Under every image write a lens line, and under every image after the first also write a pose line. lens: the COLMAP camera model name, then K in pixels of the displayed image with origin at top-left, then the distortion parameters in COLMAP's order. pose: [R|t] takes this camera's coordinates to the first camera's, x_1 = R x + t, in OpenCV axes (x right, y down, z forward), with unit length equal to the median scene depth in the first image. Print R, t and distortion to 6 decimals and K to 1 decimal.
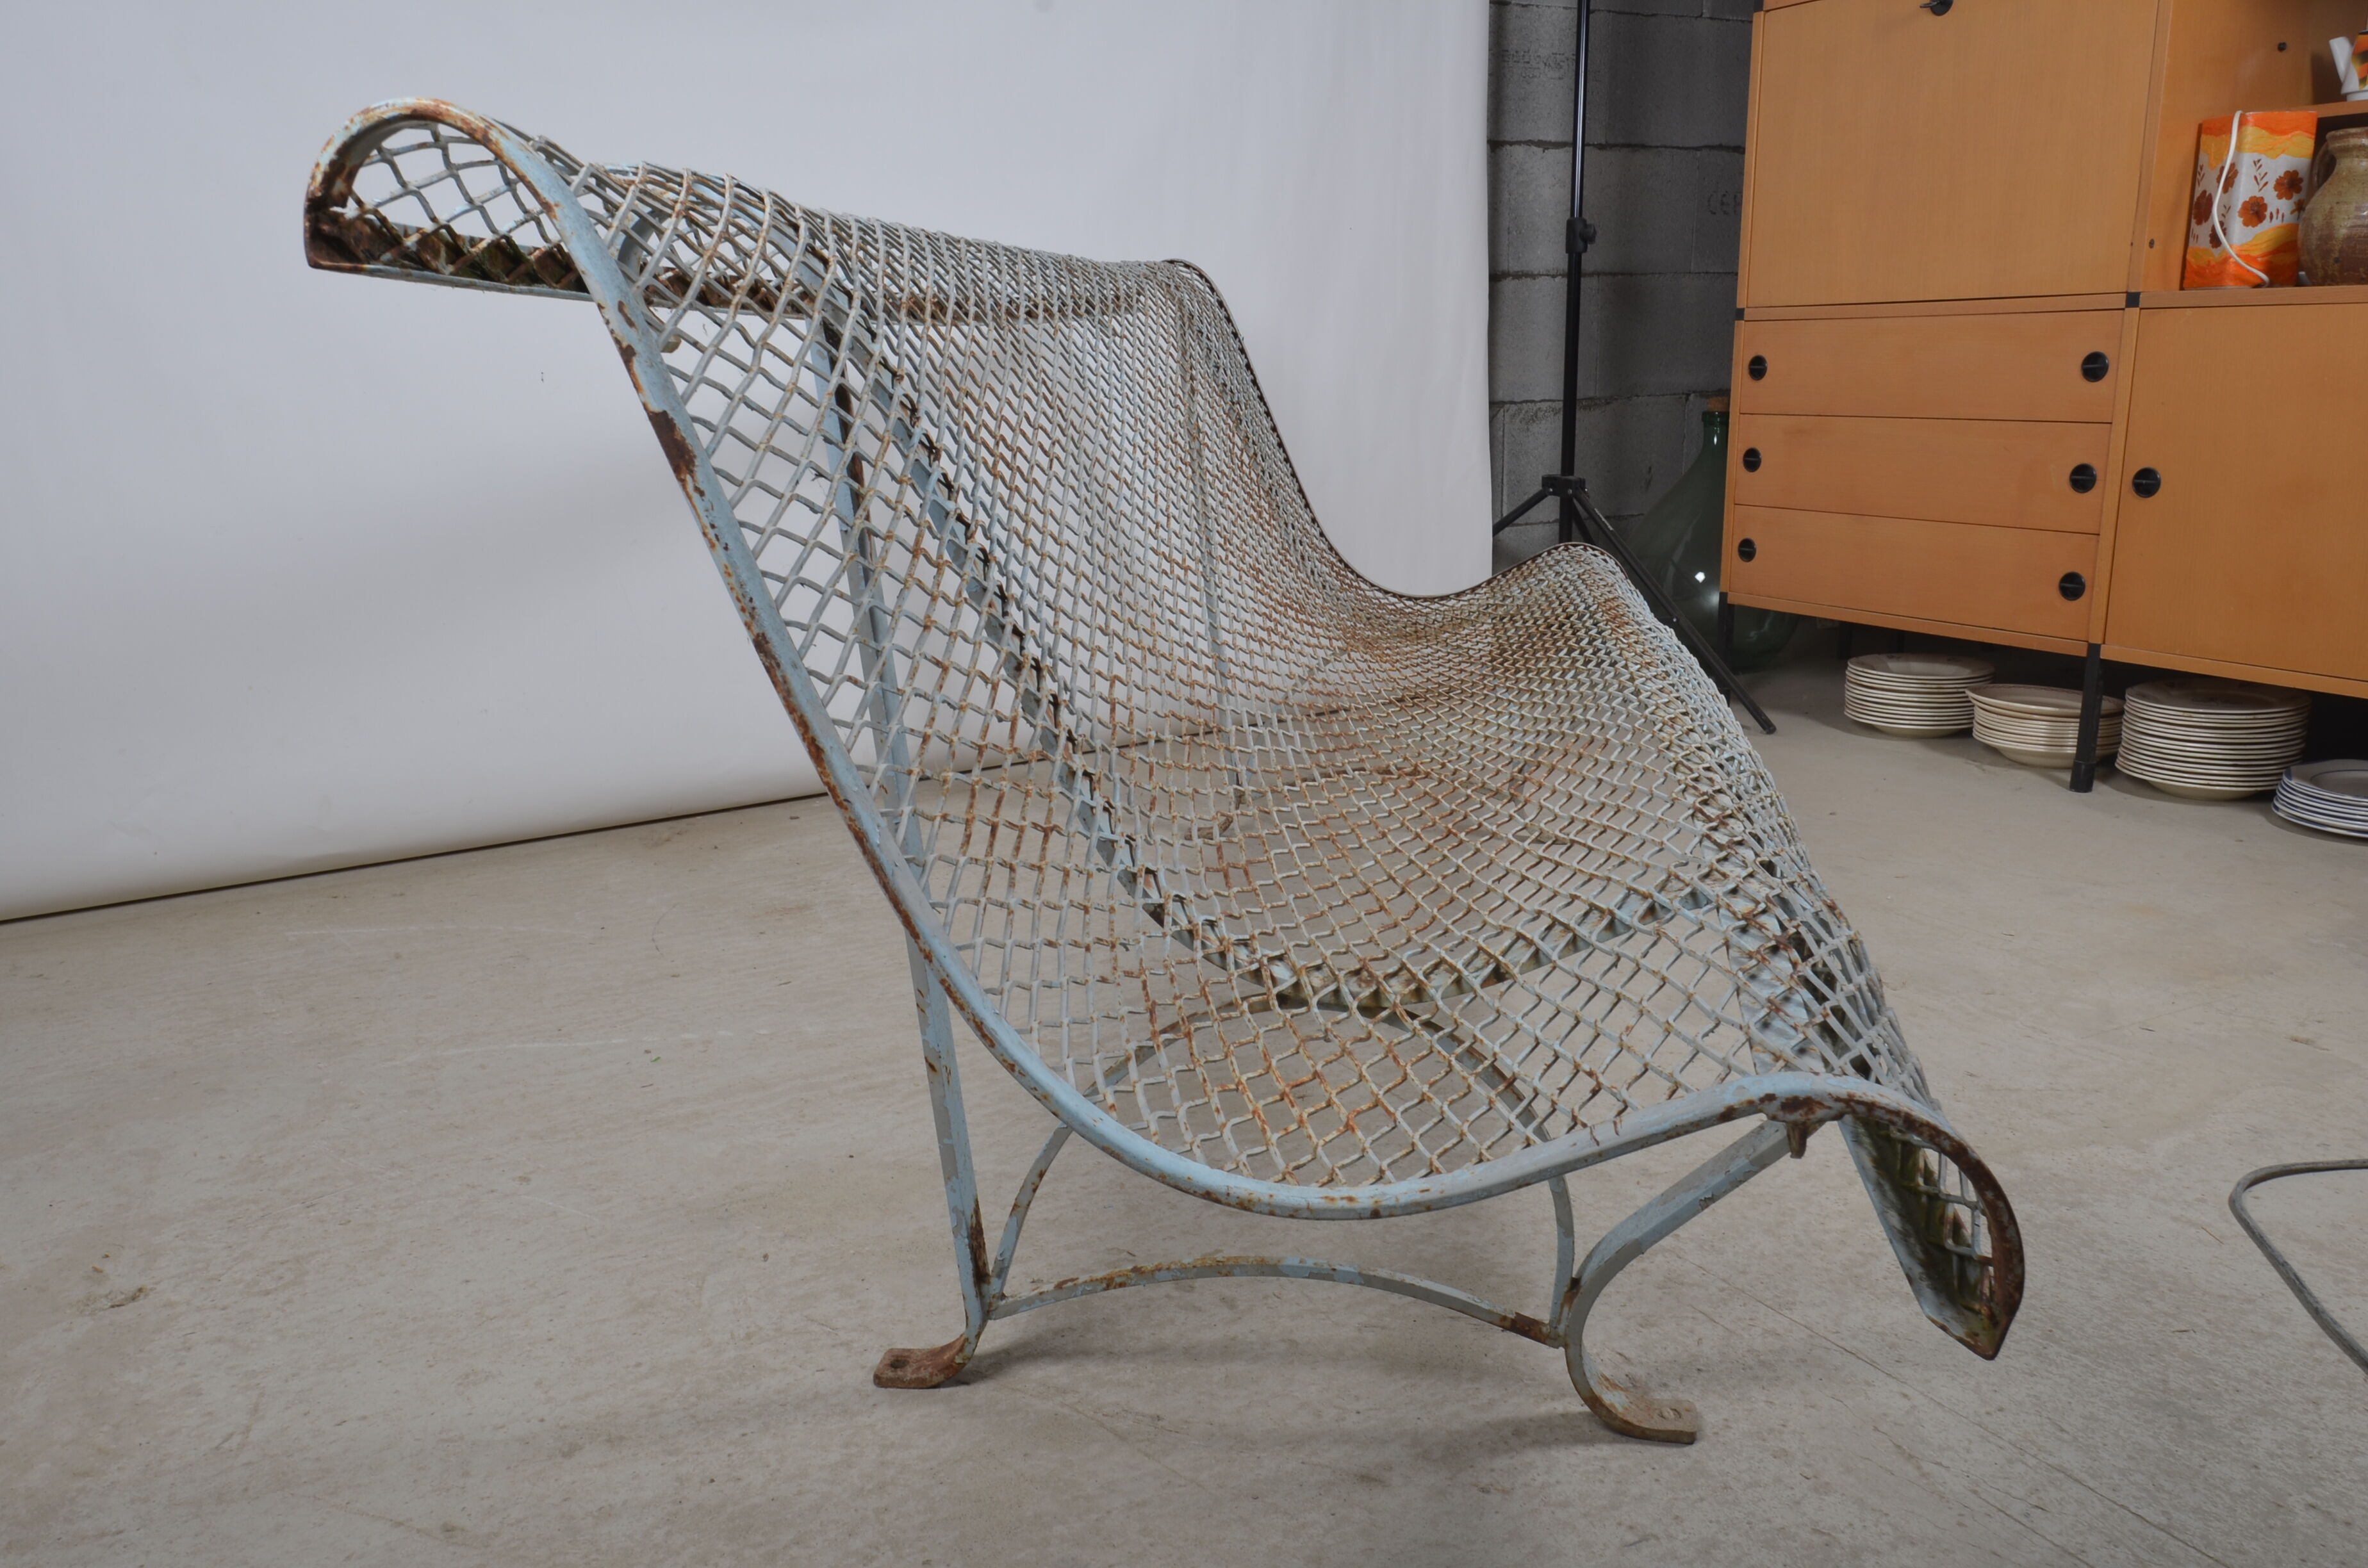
lens RADIAL K [[1834.1, 0, 1210.6], [0, 1834.1, 821.9], [0, 0, 1]] dist [0.057545, -0.062670]
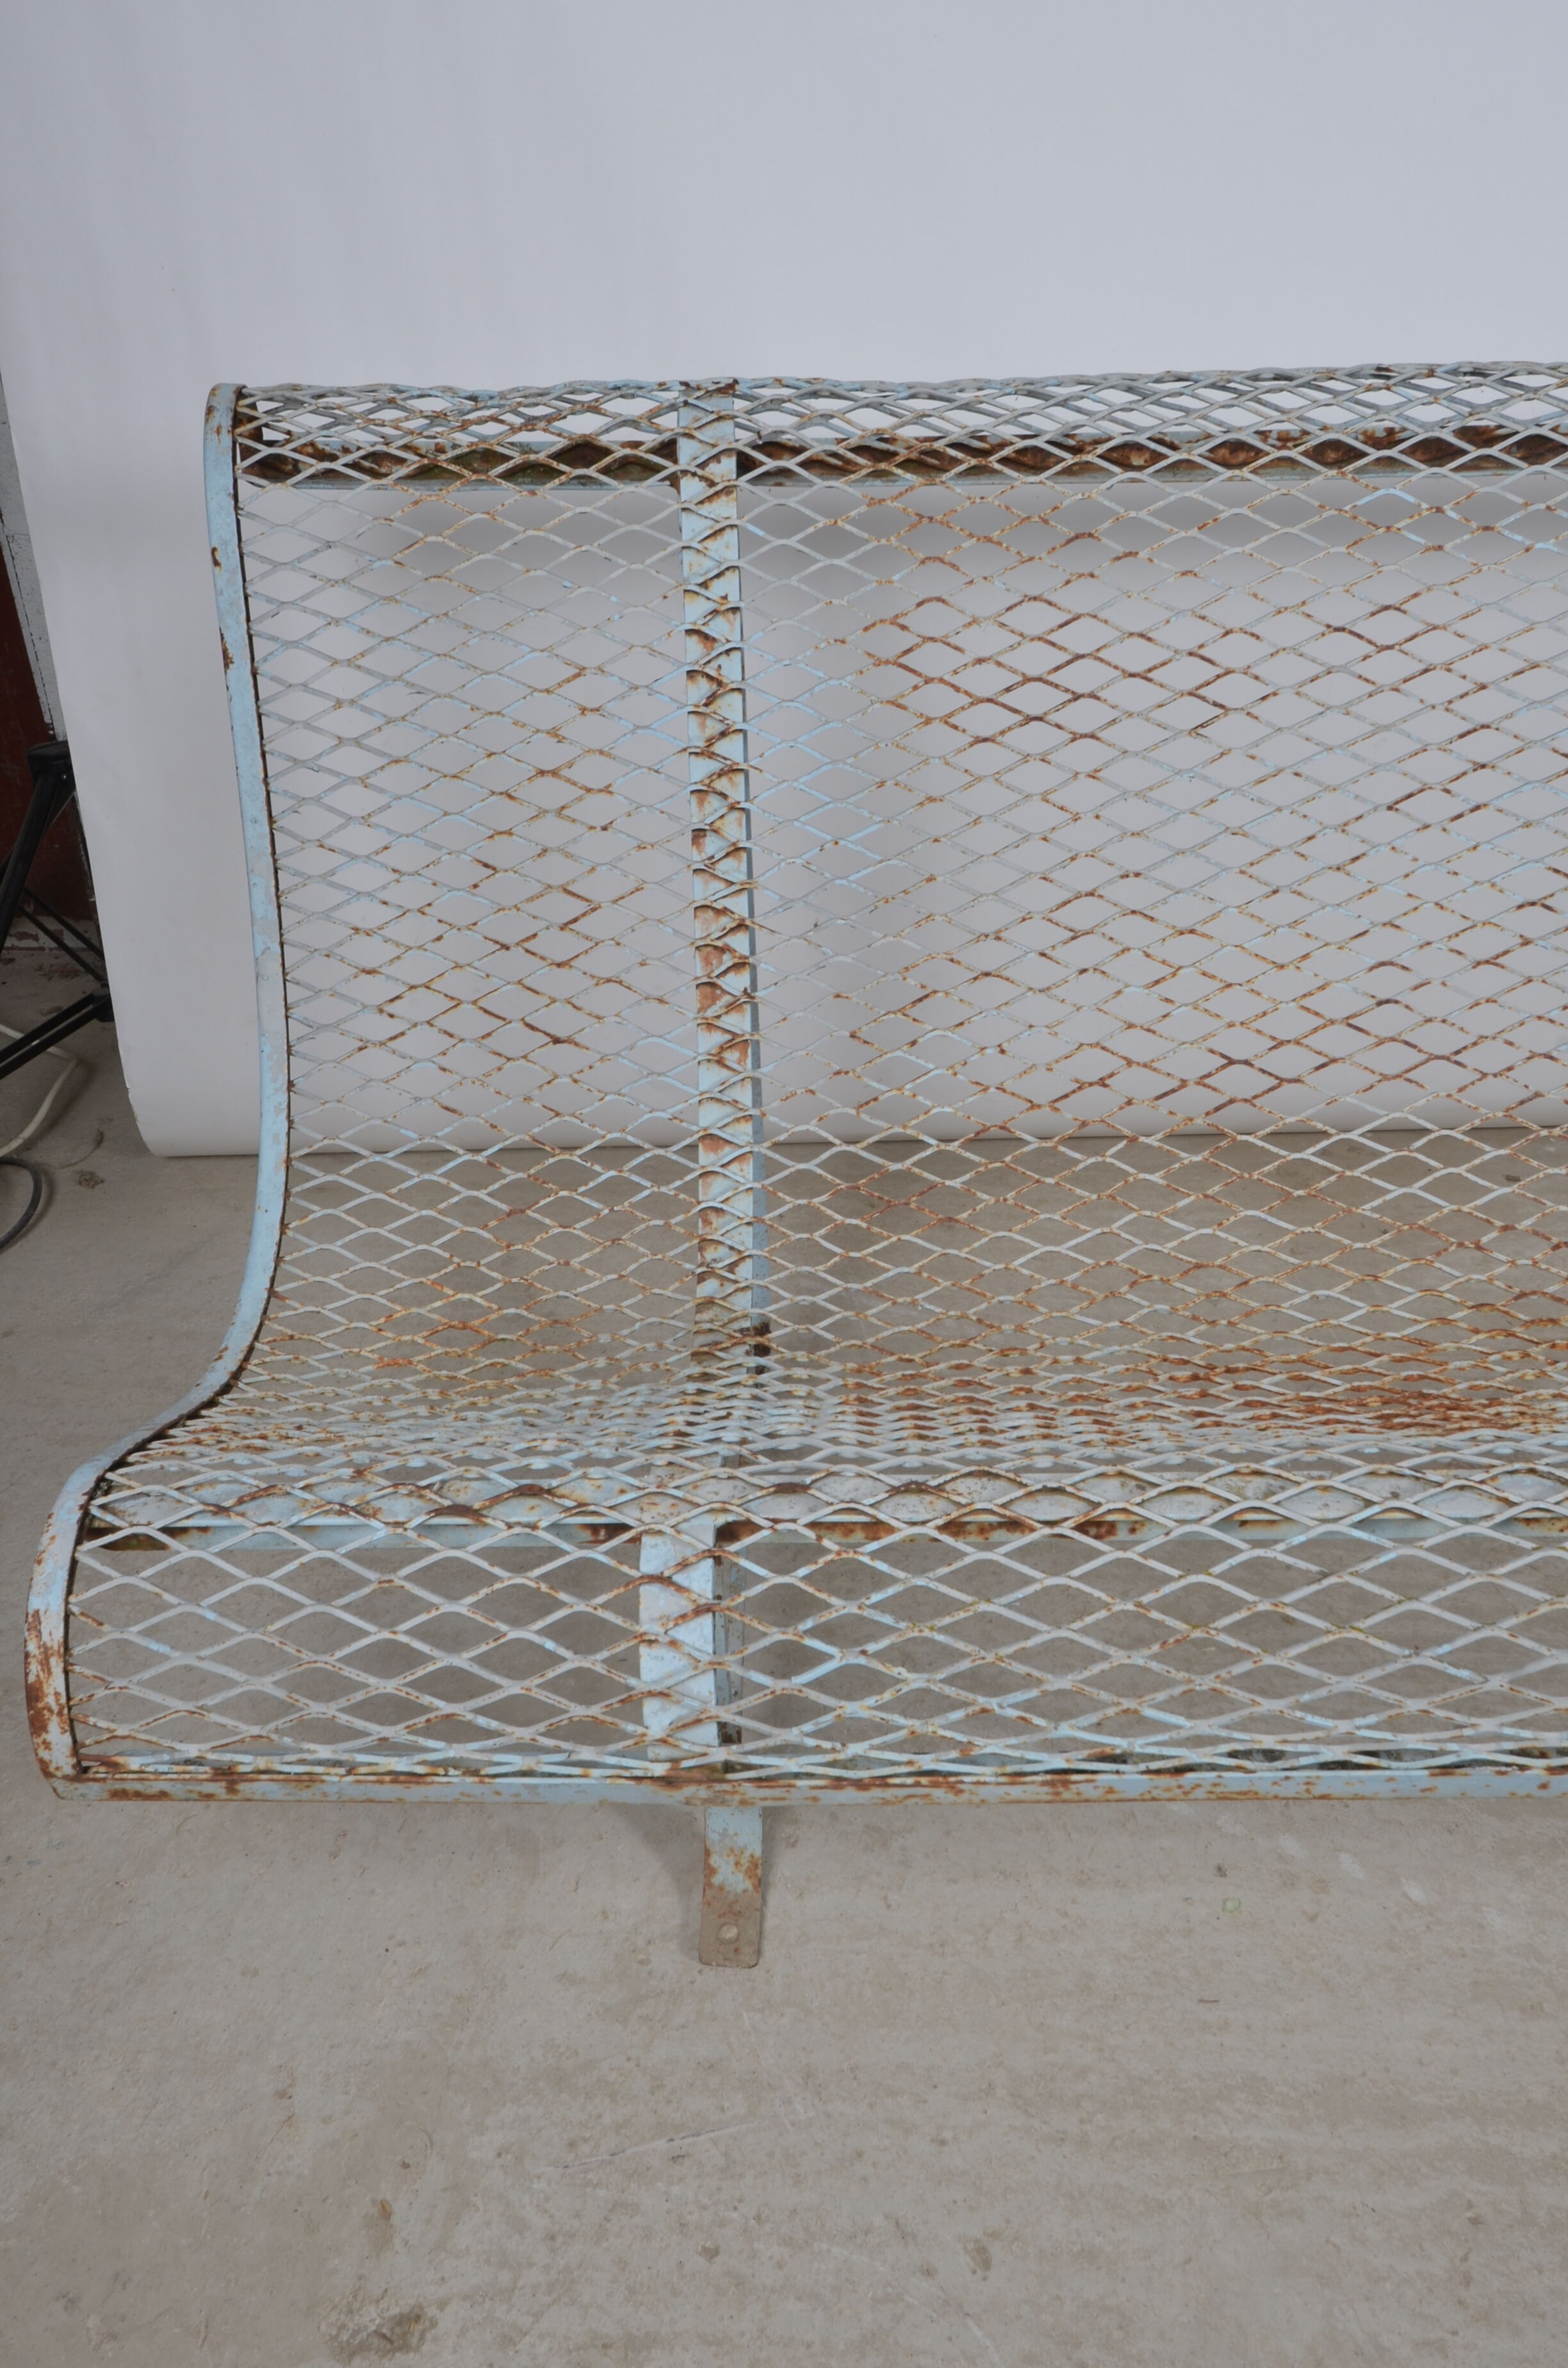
lens RADIAL K [[1834.1, 0, 740.8], [0, 1834.1, 1211.7], [0, 0, 1]] dist [0.057545, -0.062670]
pose [[0.835623, 0.291834, -0.465368, -0.125964], [-0.130182, 0.928274, 0.348367, -0.158697], [0.533654, -0.230521, 0.813679, 0.269638]]
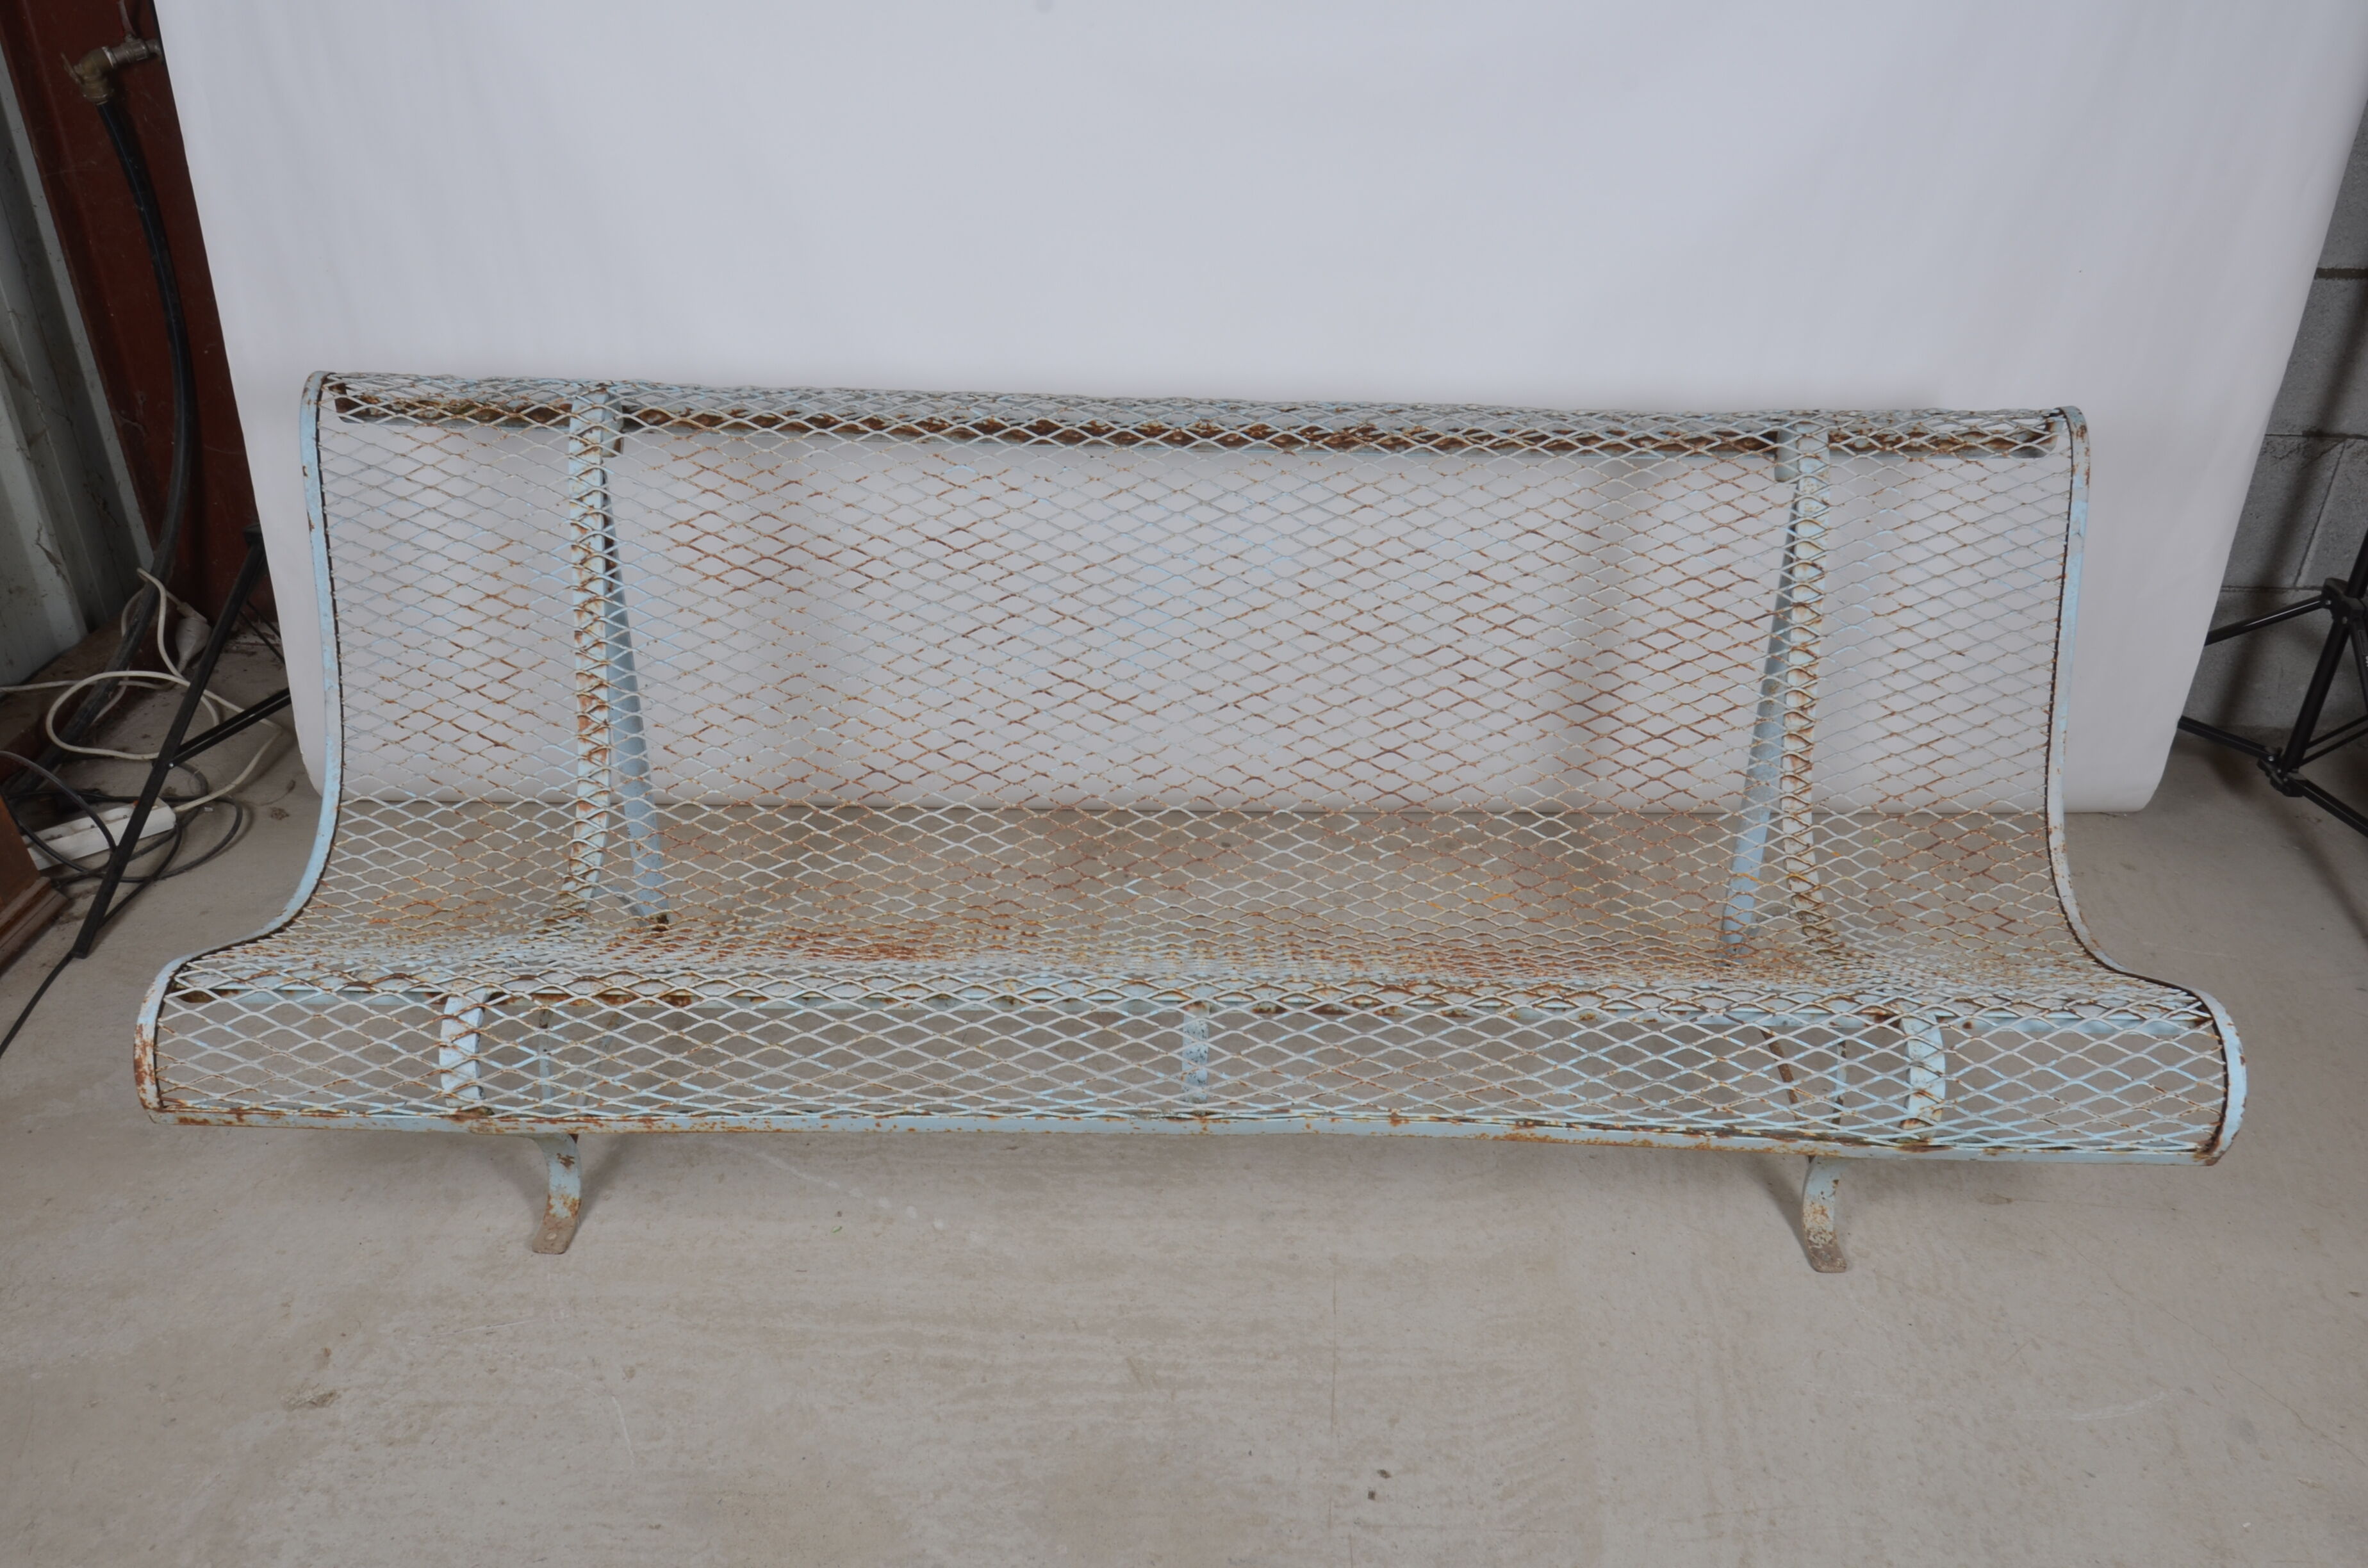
lens RADIAL K [[1834.1, 0, 1212.2], [0, 1834.1, 827.2], [0, 0, 1]] dist [0.057545, -0.062670]
pose [[0.846348, 0.309703, -0.433336, 0.173892], [-0.176608, 0.930724, 0.320252, -0.286677], [0.502499, -0.194514, 0.842413, 0.125450]]
